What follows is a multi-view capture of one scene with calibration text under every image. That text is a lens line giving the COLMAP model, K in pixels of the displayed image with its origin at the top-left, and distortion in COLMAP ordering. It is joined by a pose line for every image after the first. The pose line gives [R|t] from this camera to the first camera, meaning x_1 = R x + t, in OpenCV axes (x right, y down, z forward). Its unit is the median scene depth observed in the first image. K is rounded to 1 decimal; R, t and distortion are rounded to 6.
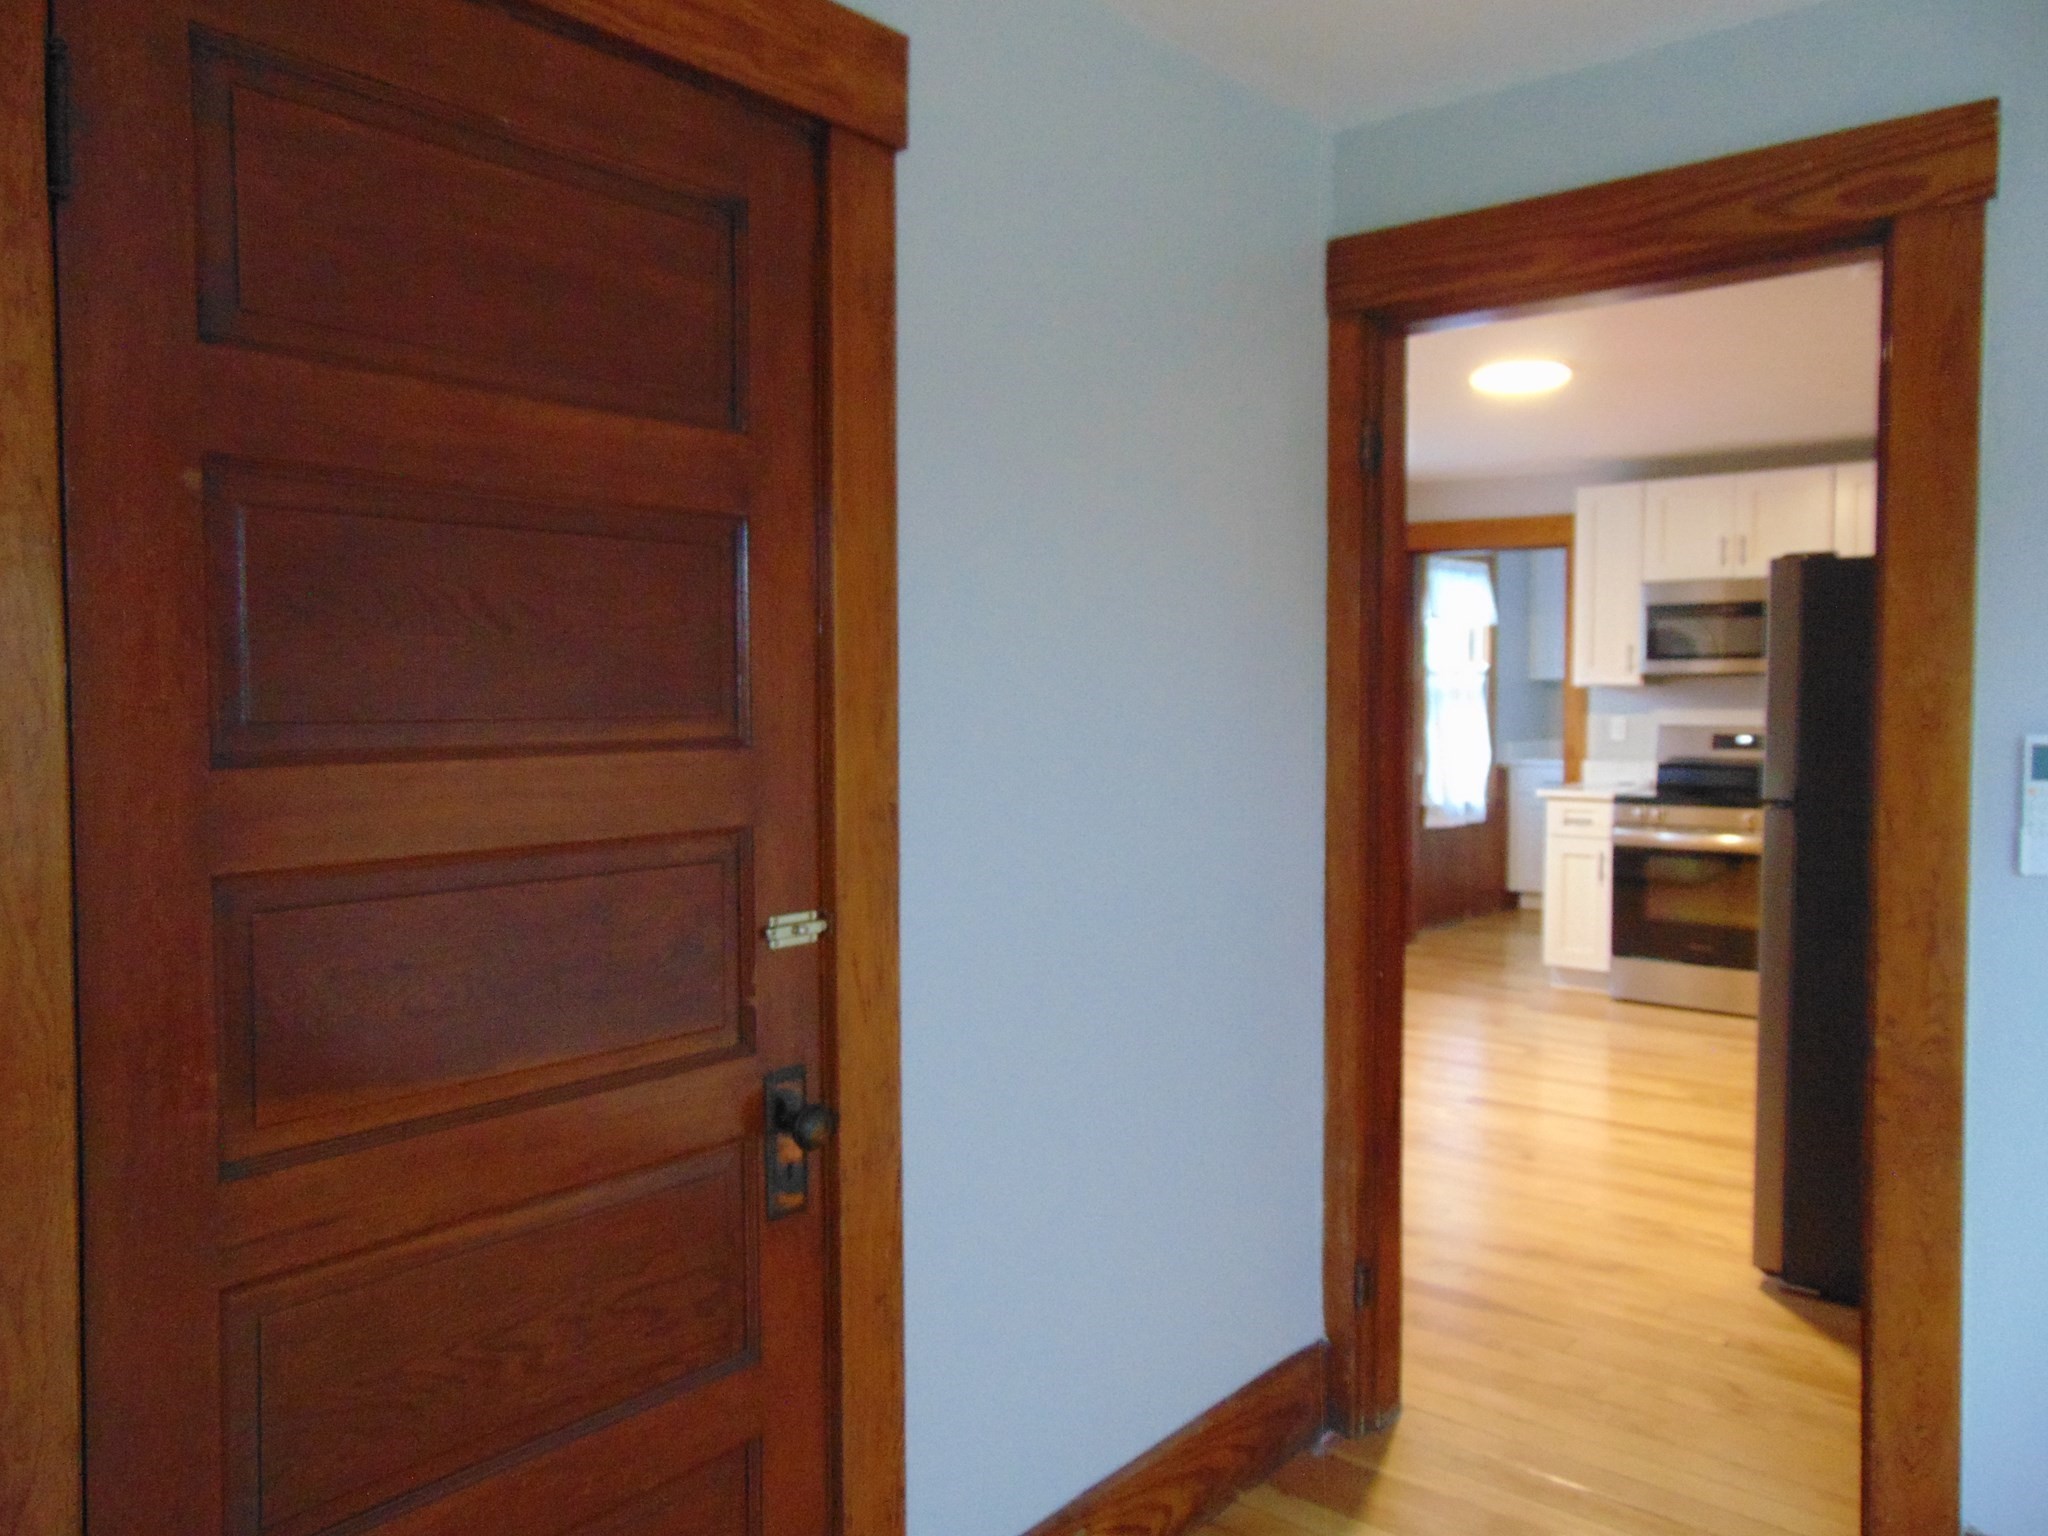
lens RADIAL K [[1541.7, 0, 1024.0], [0, 1541.7, 768.0], [0, 0, 1]] dist [-0.006548, -0.001429]
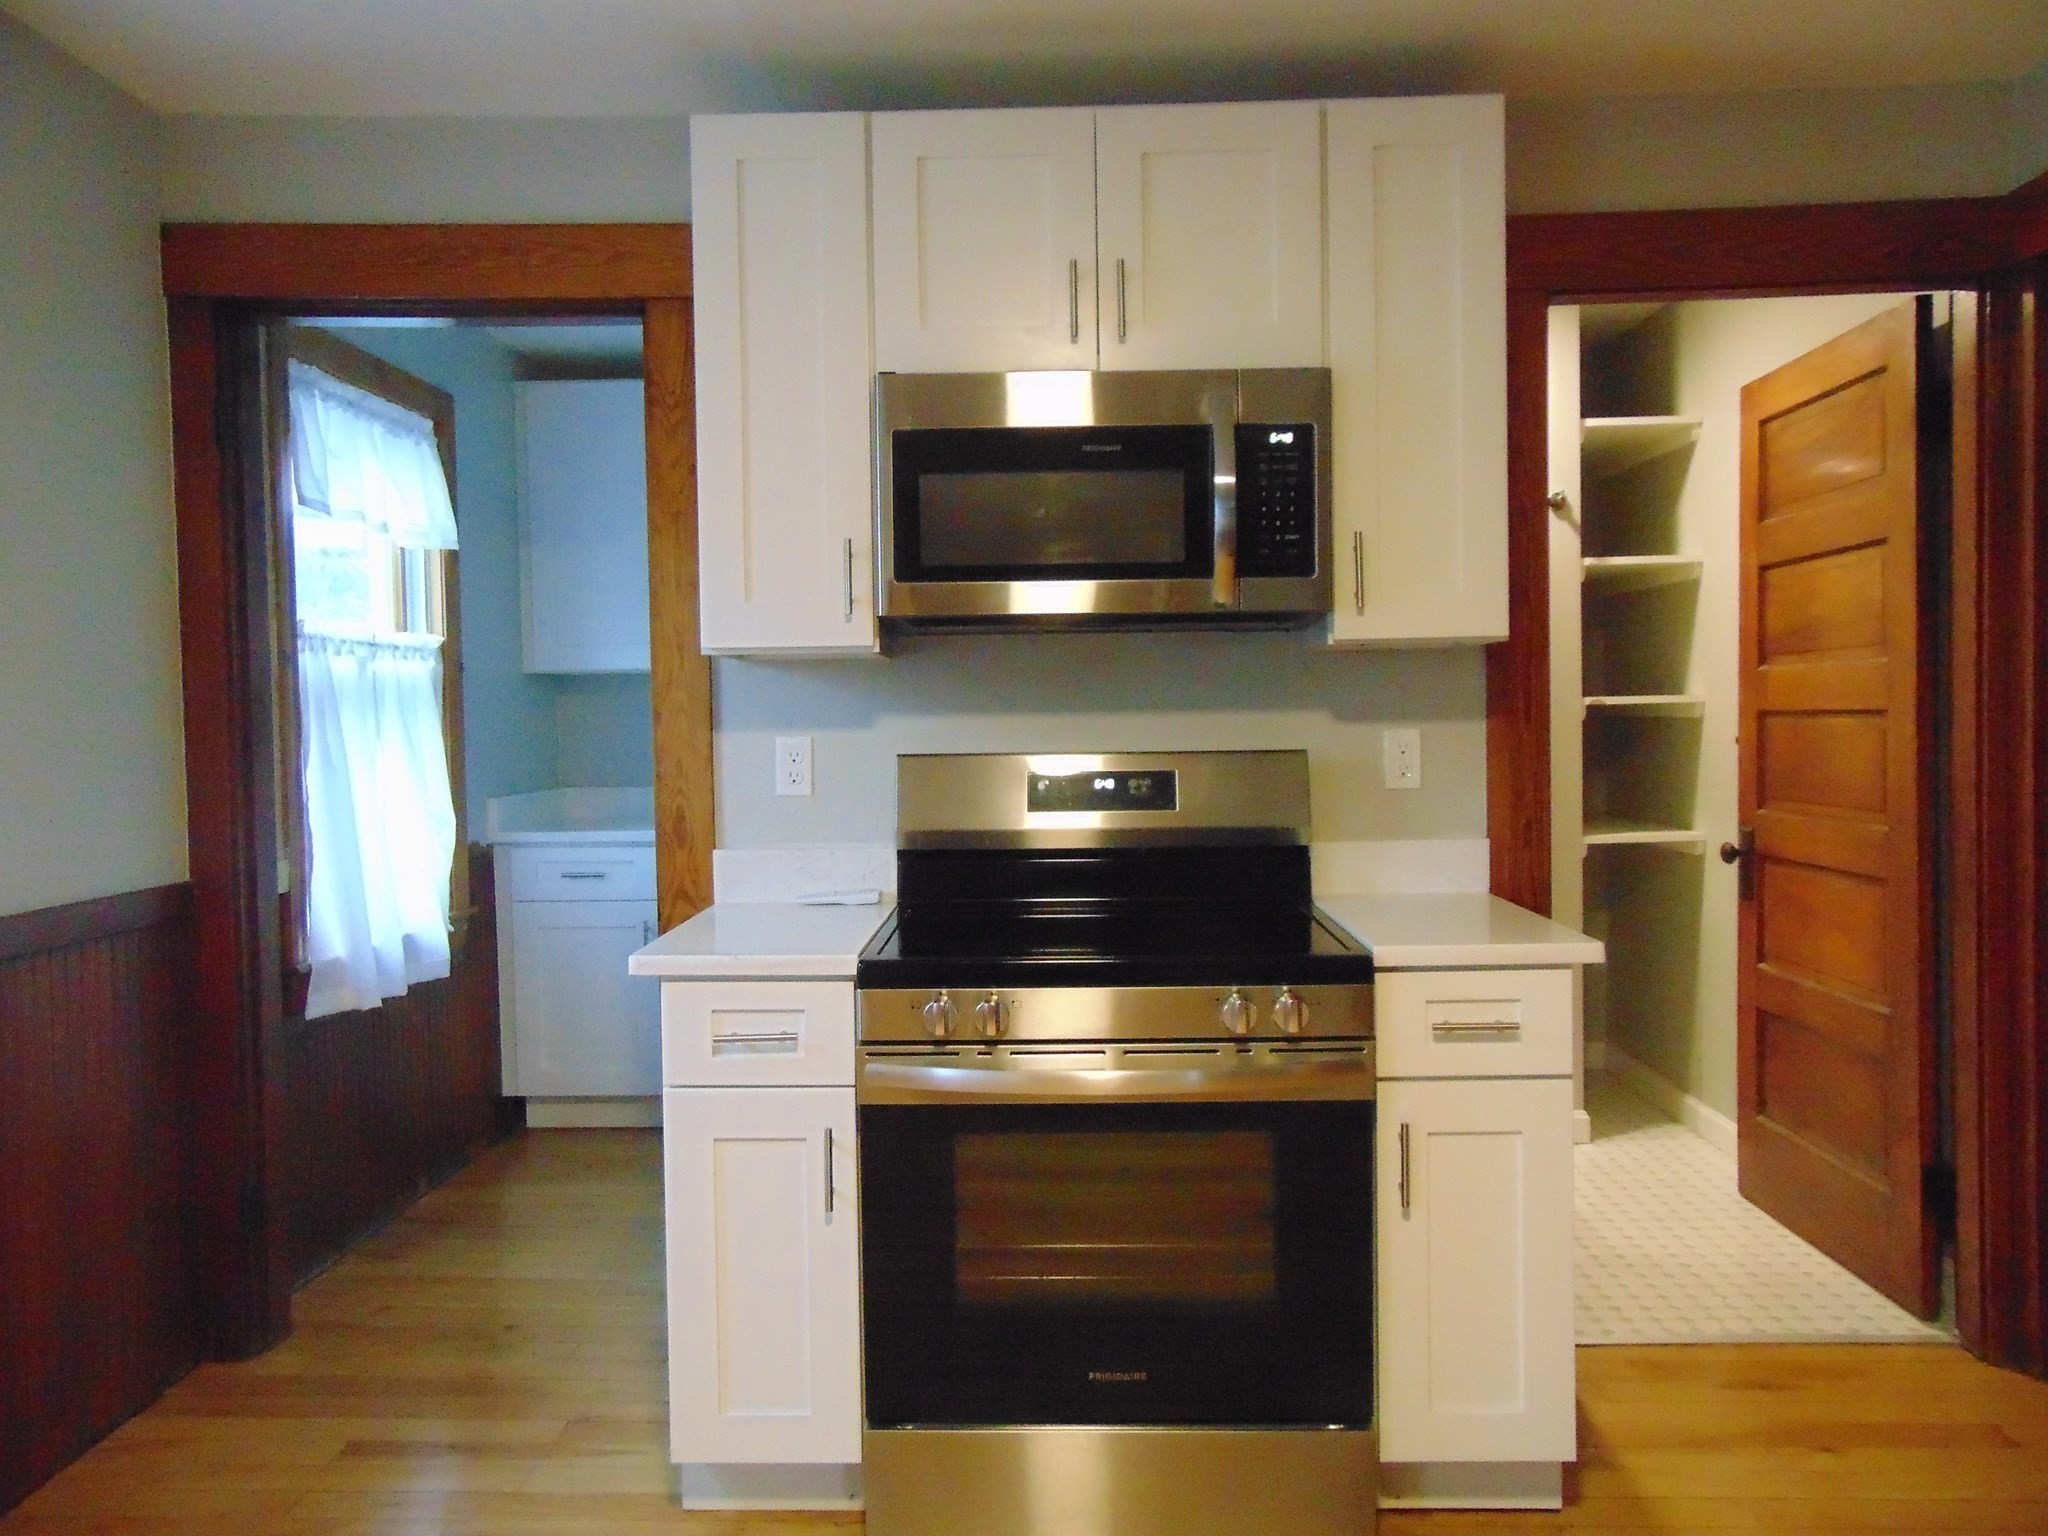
lens RADIAL K [[1541.7, 0, 1024.0], [0, 1541.7, 768.0], [0, 0, 1]] dist [-0.006548, -0.001429]
pose [[0.784557, -0.028099, 0.619419, 0.172505], [0.040629, 0.999155, -0.006136, -0.018901], [-0.618724, 0.029980, 0.785036, 0.608660]]
